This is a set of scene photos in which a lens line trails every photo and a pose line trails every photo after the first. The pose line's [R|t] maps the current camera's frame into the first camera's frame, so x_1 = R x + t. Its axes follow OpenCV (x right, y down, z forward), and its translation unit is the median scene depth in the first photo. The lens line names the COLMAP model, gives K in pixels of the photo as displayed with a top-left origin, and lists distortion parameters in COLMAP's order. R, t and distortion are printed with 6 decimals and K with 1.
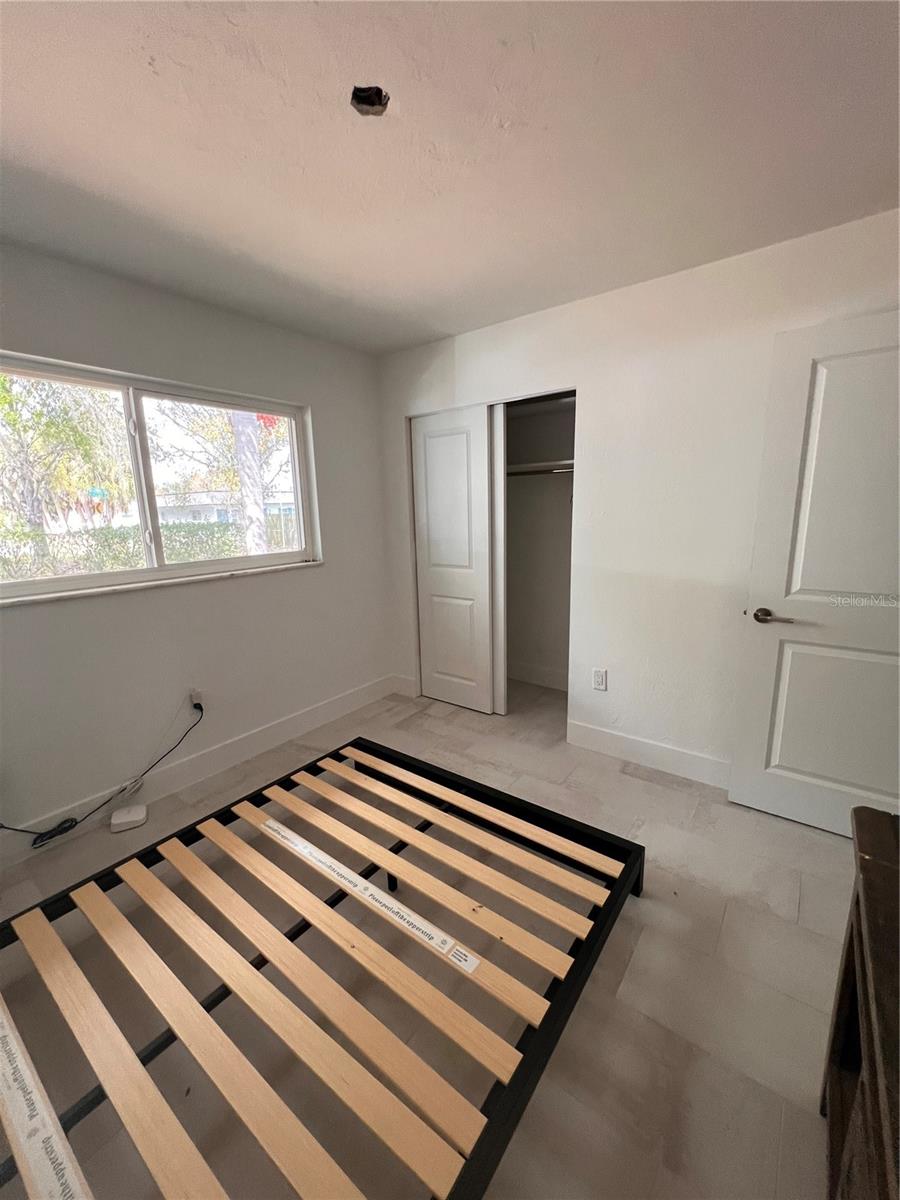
lens RADIAL K [[480.2, 0, 448.9], [0, 480.2, 600.1], [0, 0, 1]] dist [-0.001801, 0.000579]
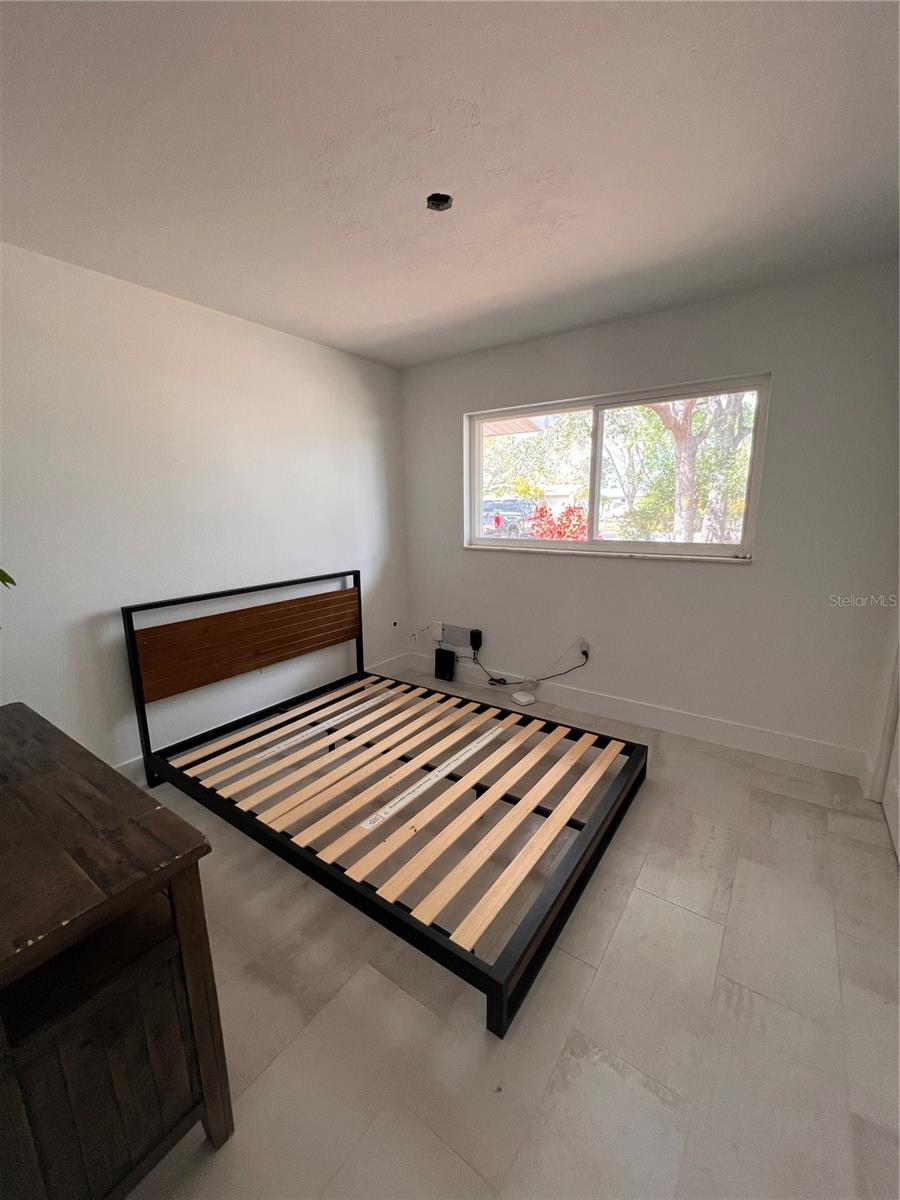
lens RADIAL K [[482.3, 0, 451.5], [0, 482.3, 603.1], [0, 0, 1]] dist [0.001244, 0.000110]
pose [[0.026274, 0.228115, -0.973280, 0.705205], [-0.177231, 0.959255, 0.220044, -0.129027], [0.983819, 0.166714, 0.065632, 0.567197]]
